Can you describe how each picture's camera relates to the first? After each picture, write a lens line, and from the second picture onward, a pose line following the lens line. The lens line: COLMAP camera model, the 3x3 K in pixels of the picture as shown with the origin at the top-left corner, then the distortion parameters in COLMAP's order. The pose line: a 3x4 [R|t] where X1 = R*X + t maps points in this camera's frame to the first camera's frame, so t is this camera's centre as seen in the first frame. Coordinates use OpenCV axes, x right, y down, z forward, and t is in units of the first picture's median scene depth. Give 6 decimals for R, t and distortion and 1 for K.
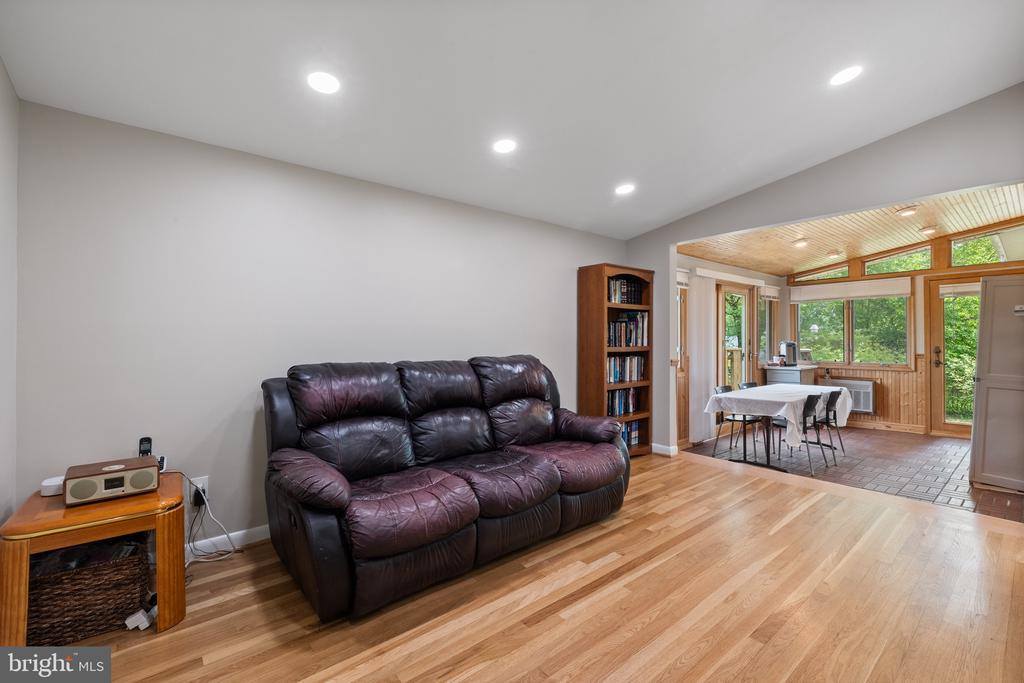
lens RADIAL K [[432.9, 0, 507.6], [0, 432.9, 337.0], [0, 0, 1]] dist [-0.001610, 0.000178]
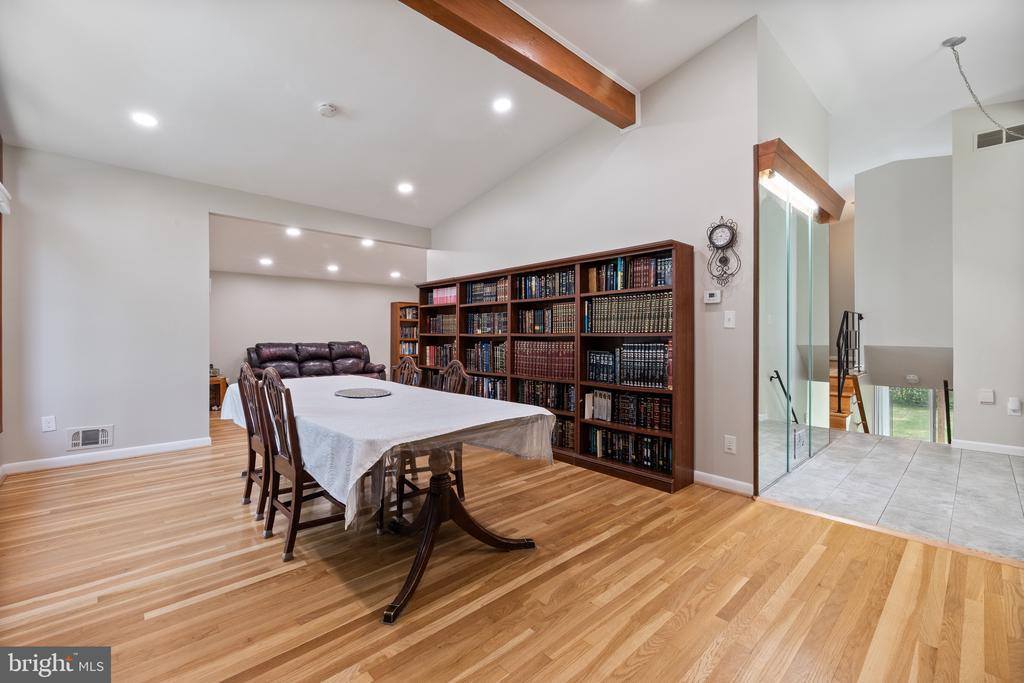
lens RADIAL K [[432.9, 0, 516.5], [0, 432.9, 341.0], [0, 0, 1]] dist [-0.001610, 0.000178]
pose [[0.997796, -0.001370, 0.066347, 1.032575], [-0.000054, 0.999770, 0.021465, -0.016540], [-0.066361, -0.021421, 0.997566, -1.984859]]
